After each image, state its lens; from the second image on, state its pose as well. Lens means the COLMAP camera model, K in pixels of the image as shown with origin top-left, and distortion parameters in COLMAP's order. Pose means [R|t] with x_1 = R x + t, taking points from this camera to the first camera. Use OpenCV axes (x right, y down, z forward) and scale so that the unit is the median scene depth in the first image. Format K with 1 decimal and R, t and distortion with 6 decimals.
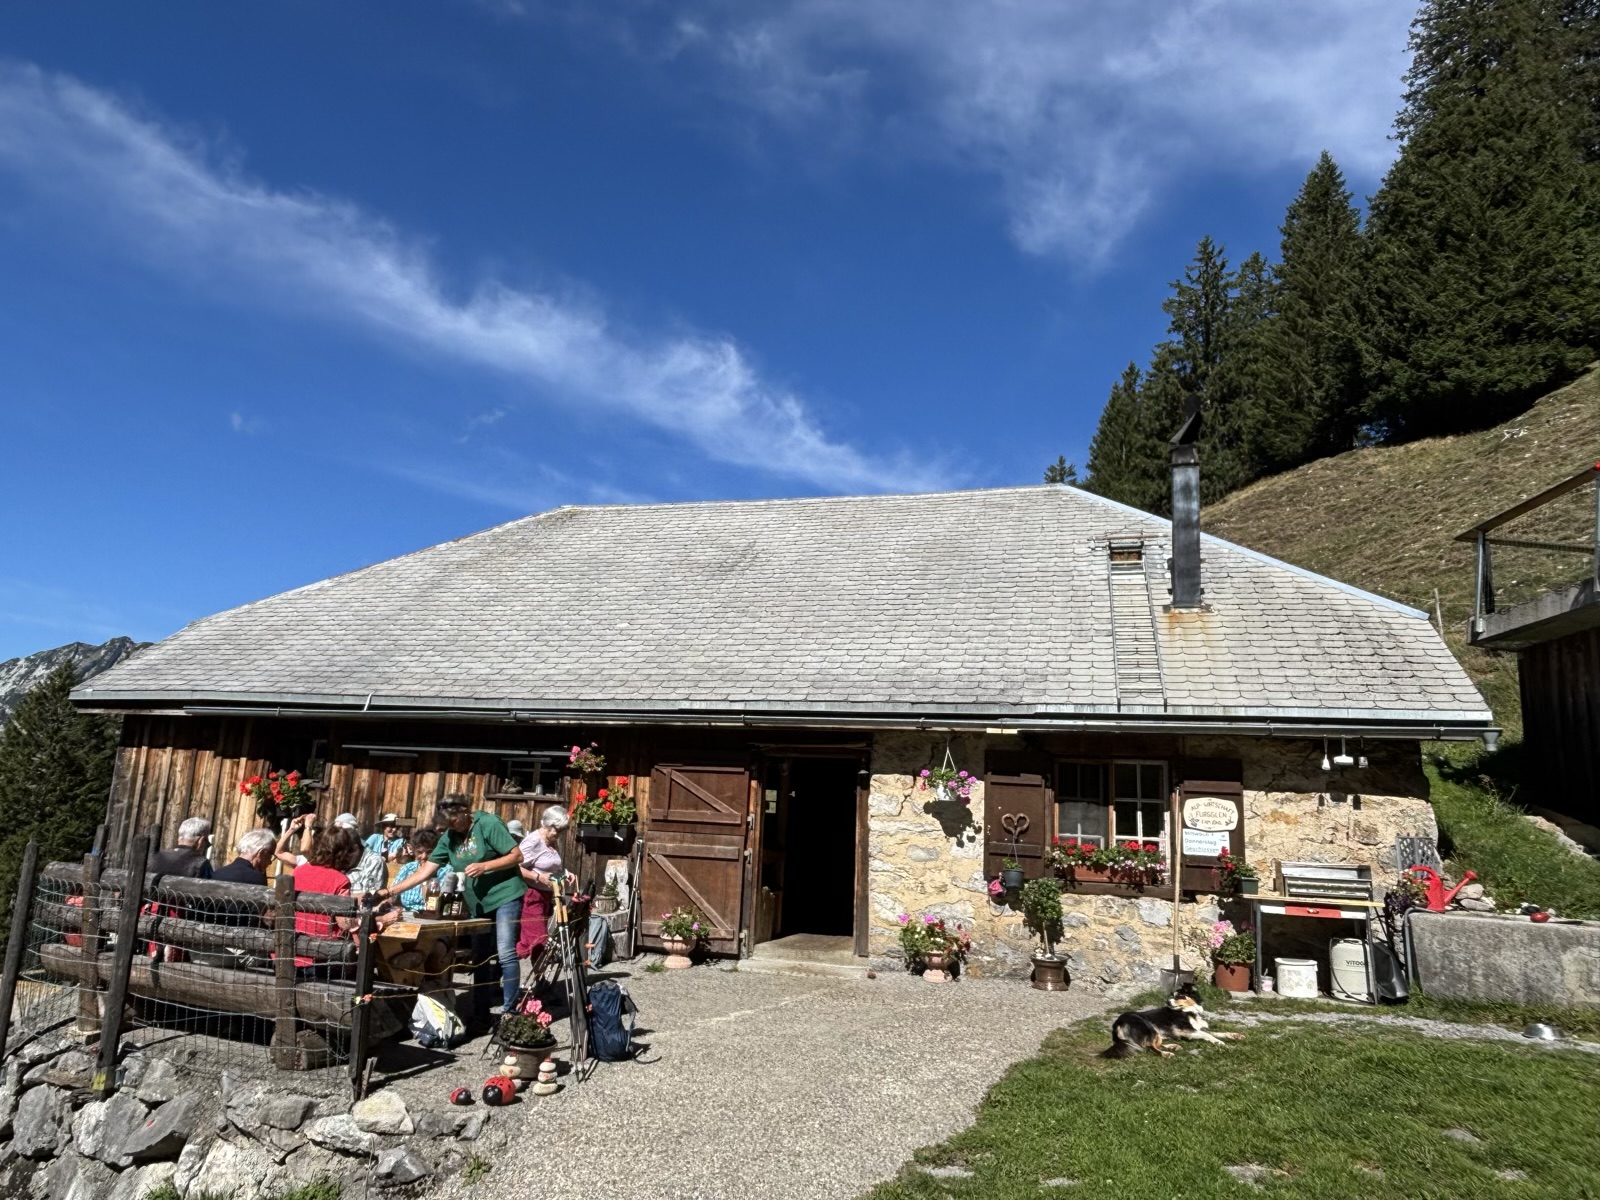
lens RADIAL K [[1068.7, 0, 782.5], [0, 1068.7, 587.4], [0, 0, 1]] dist [0.033738, -0.041817]
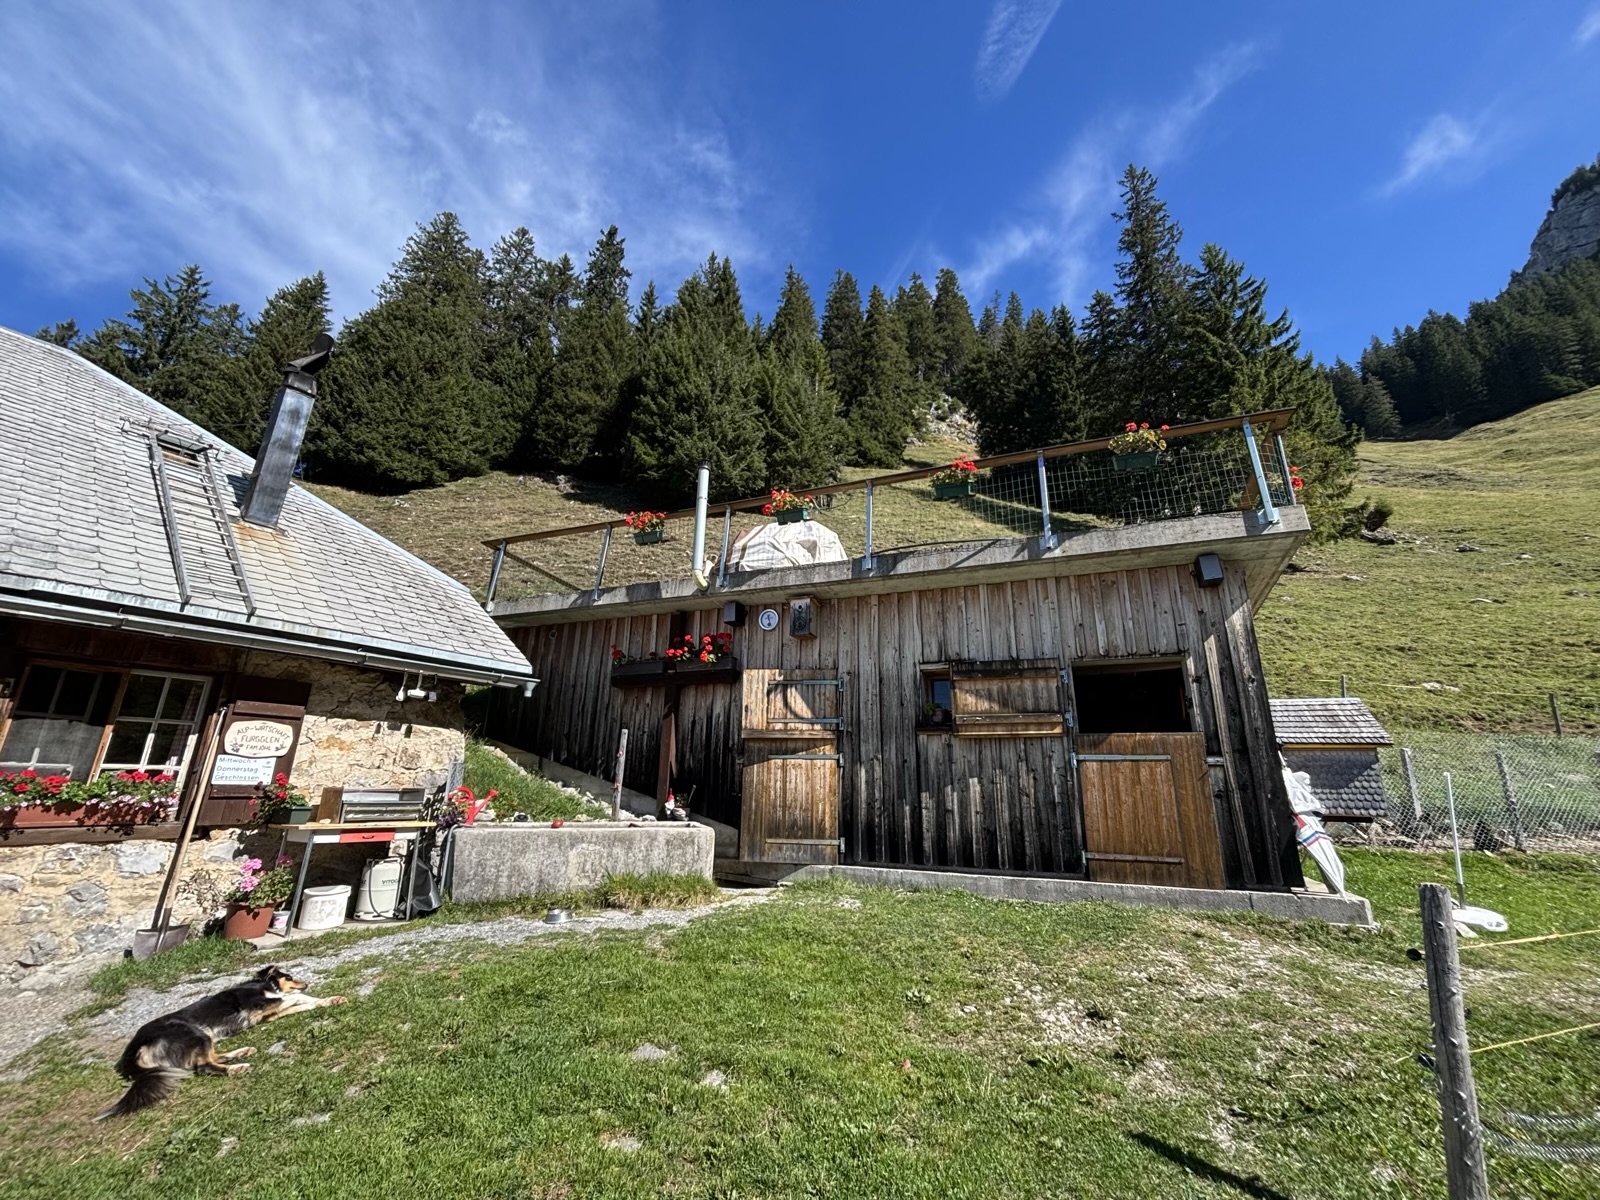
lens RADIAL K [[647.7, 0, 794.8], [0, 647.7, 594.3], [0, 0, 1]] dist [0.001563, 0.000216]
pose [[0.297298, 0.232632, 0.926011, -0.007814], [-0.214915, 0.961279, -0.172493, 0.088613], [-0.930283, -0.147732, 0.335782, 0.401875]]
